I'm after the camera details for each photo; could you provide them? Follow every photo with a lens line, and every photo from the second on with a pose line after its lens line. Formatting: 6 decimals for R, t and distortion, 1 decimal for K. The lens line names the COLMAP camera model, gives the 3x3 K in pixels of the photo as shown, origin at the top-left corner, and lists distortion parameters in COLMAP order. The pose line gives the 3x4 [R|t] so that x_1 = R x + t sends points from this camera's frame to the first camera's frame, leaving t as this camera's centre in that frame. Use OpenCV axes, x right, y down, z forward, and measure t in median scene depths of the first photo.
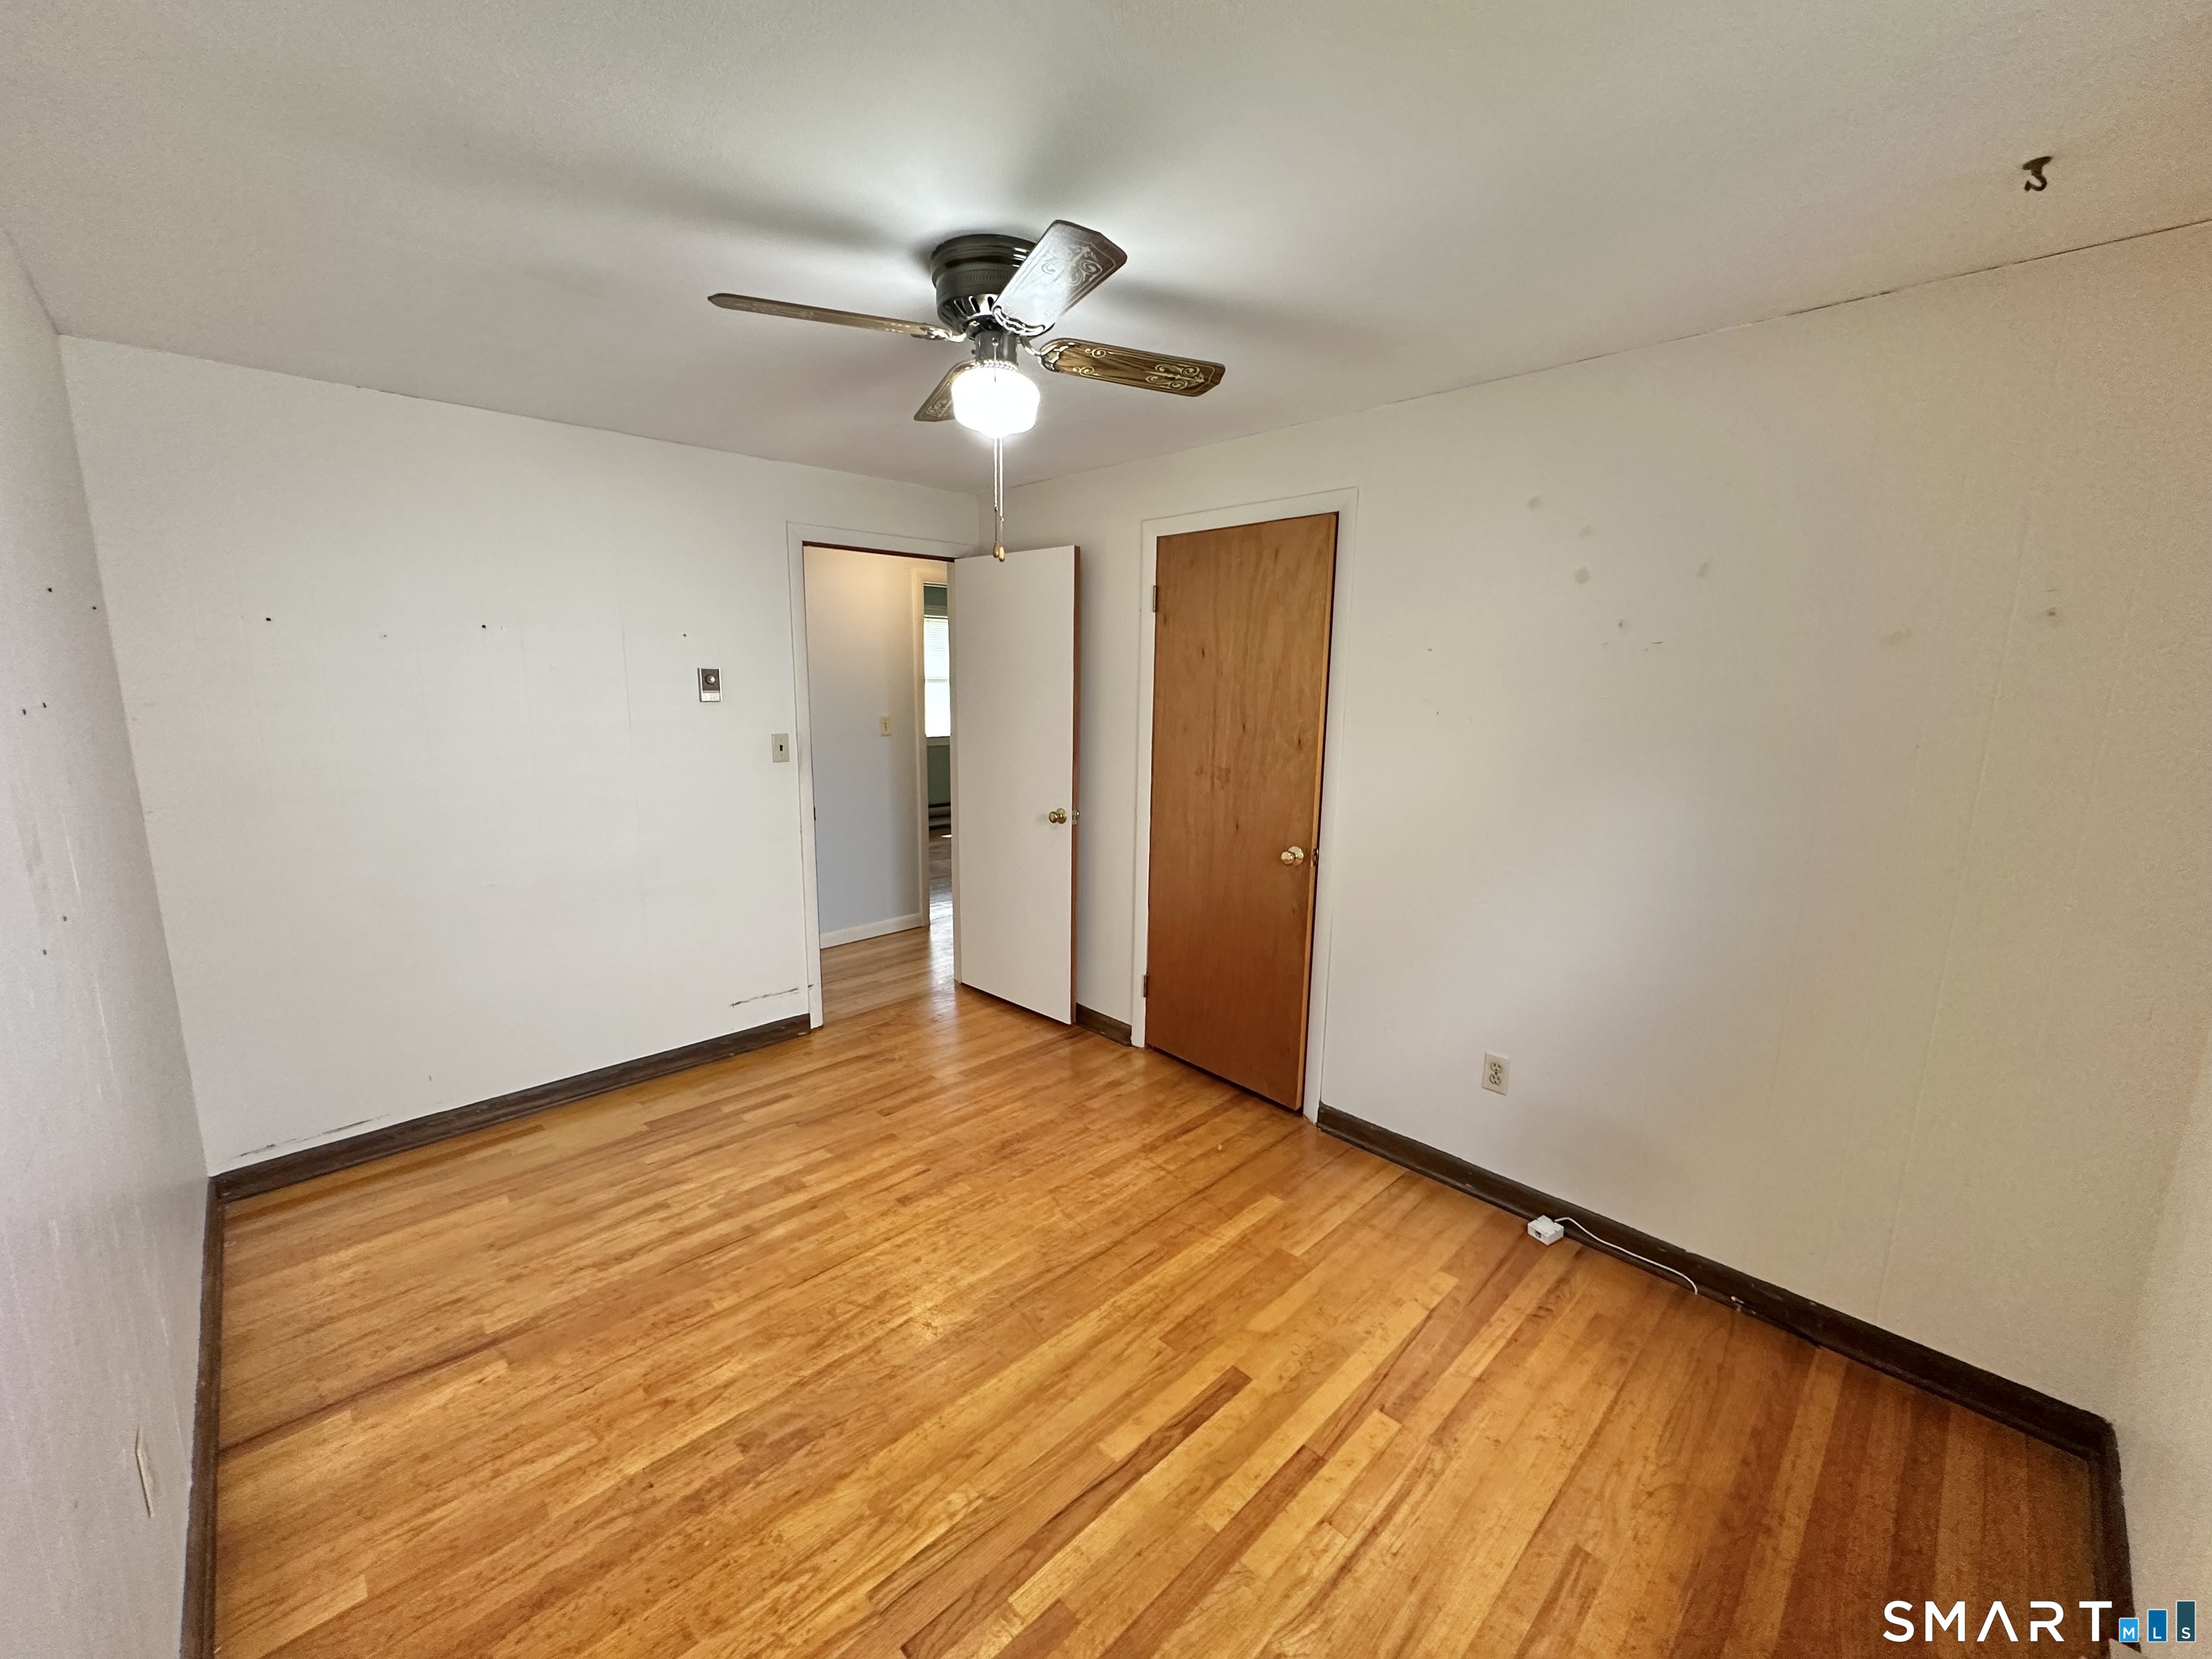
lens RADIAL K [[884.0, 0, 1105.4], [0, 884.0, 829.9], [0, 0, 1]] dist [0.000021, 0.000258]
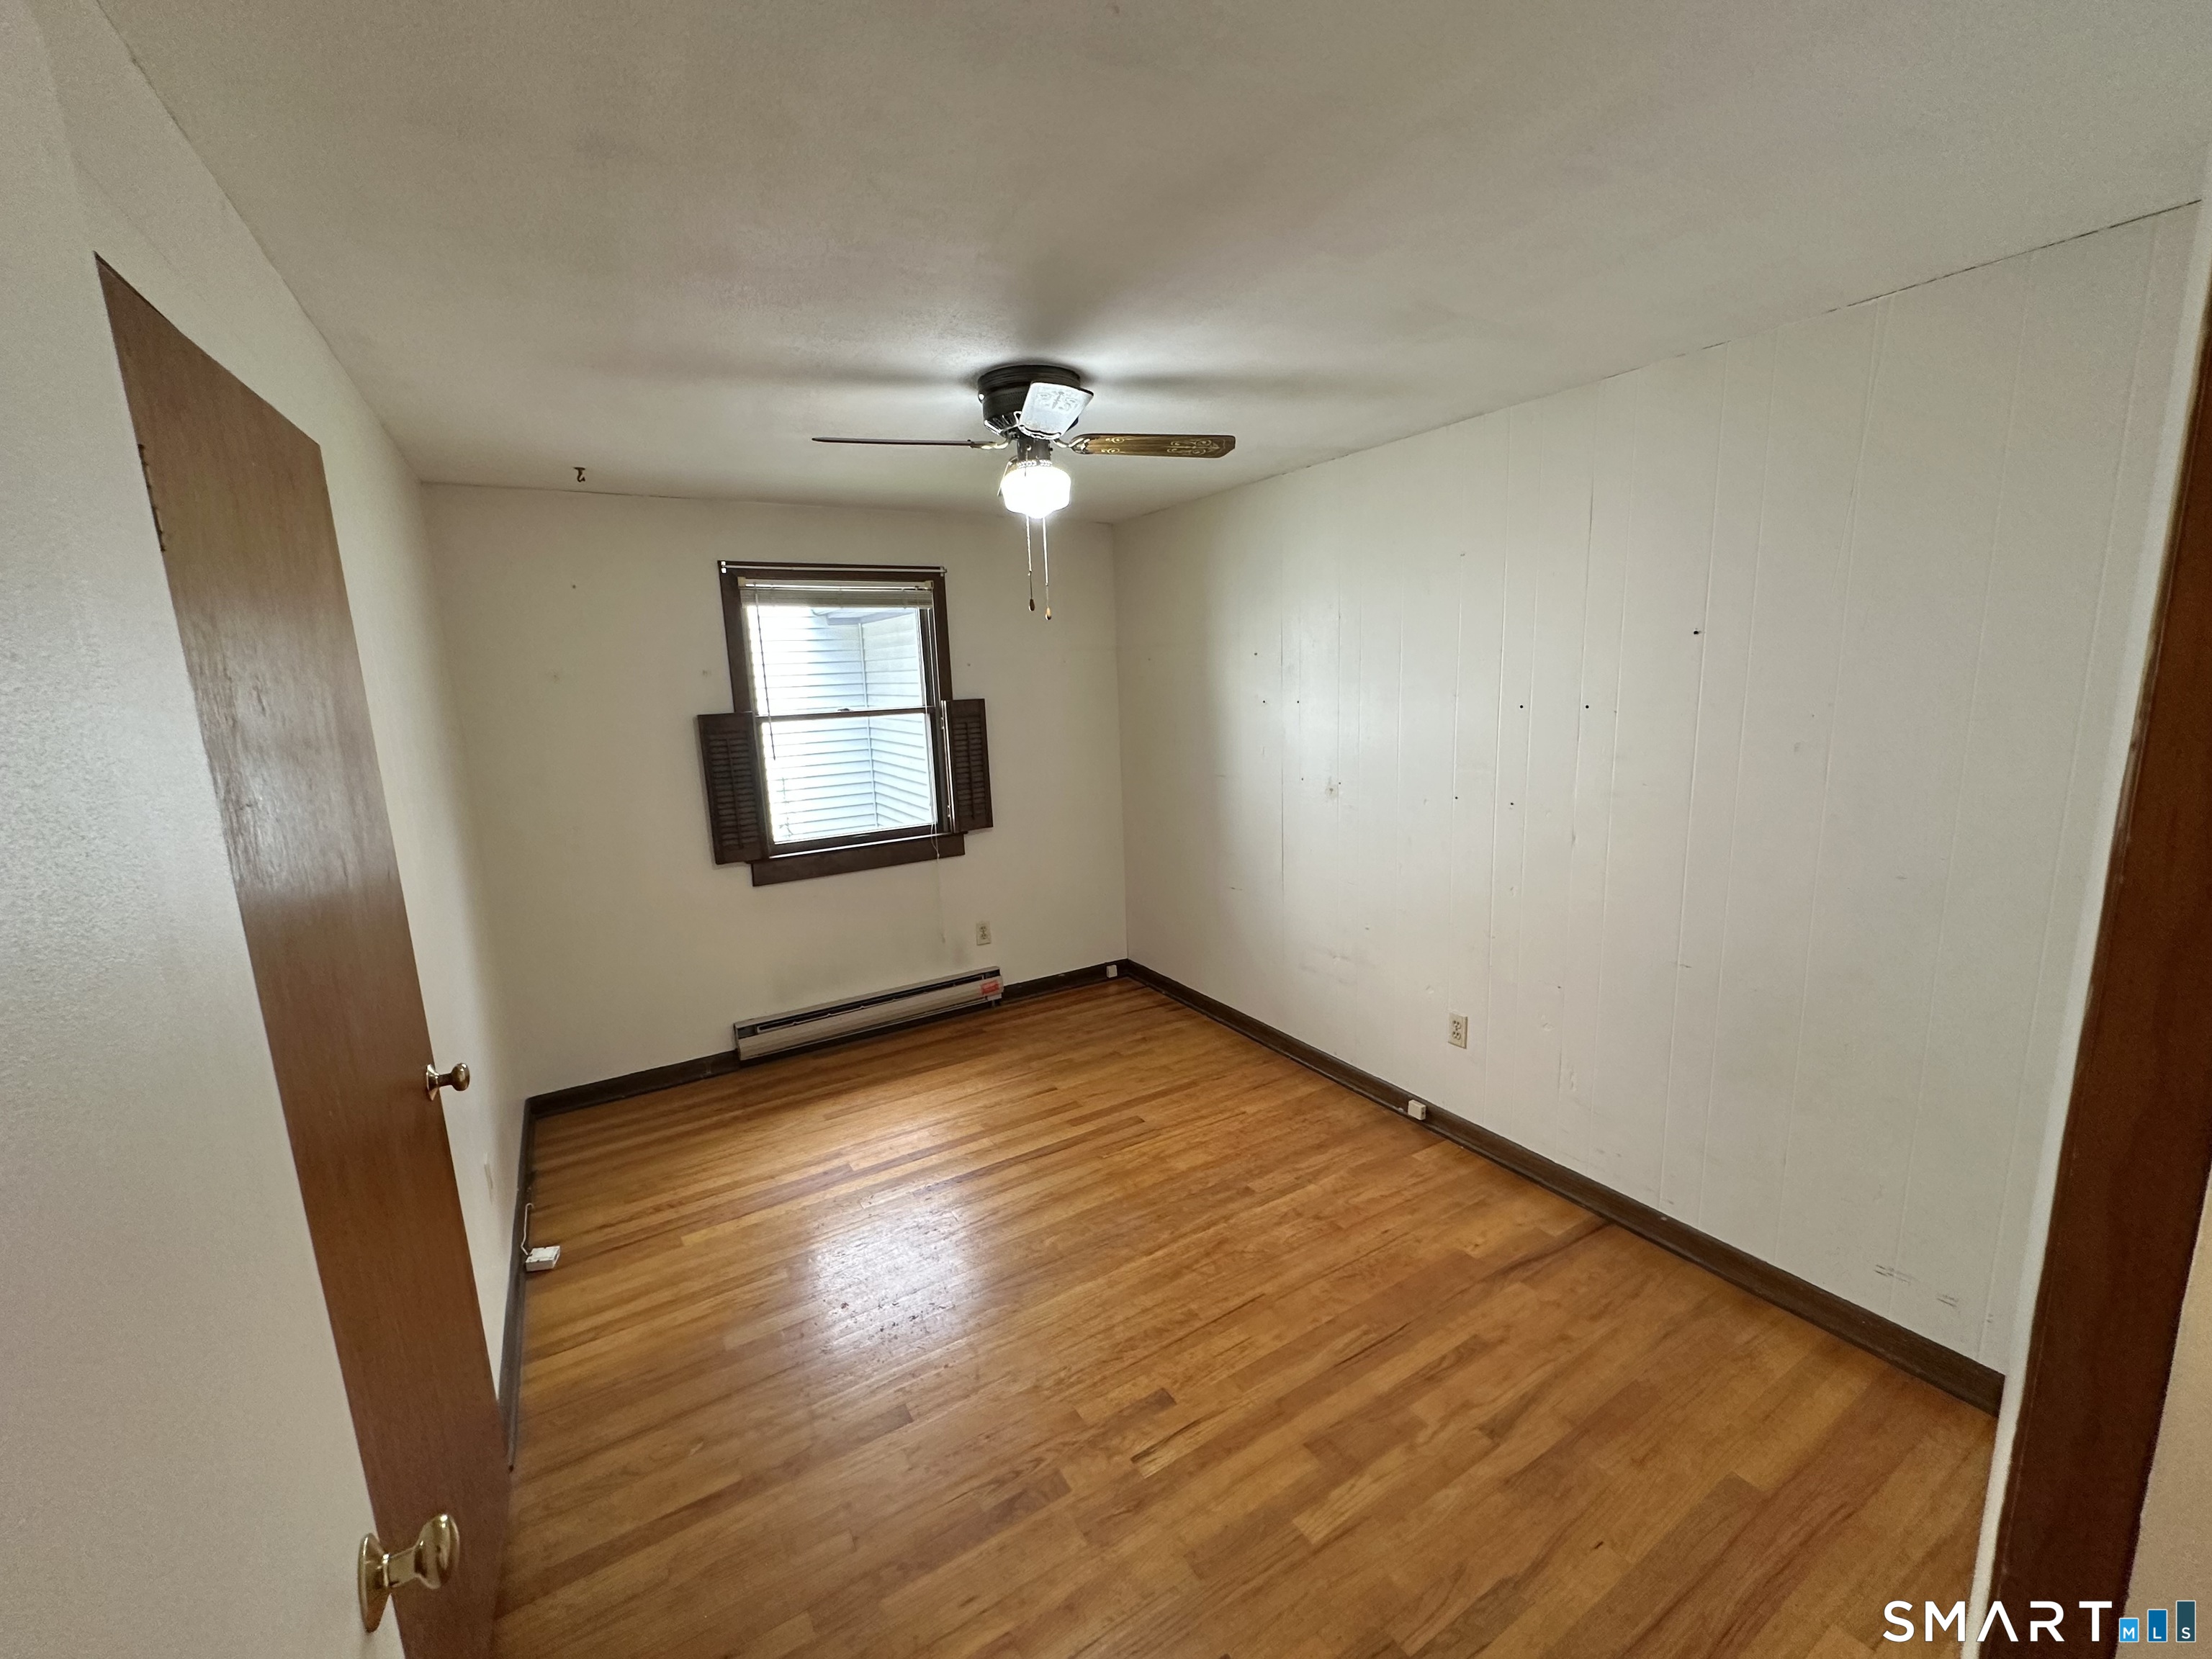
lens RADIAL K [[884.0, 0, 1107.0], [0, 884.0, 831.6], [0, 0, 1]] dist [0.000021, 0.000258]
pose [[-0.974976, -0.015682, 0.221757, -0.405395], [0.063005, 0.937118, 0.343280, -0.361990], [-0.213196, 0.348661, -0.912679, 1.829631]]
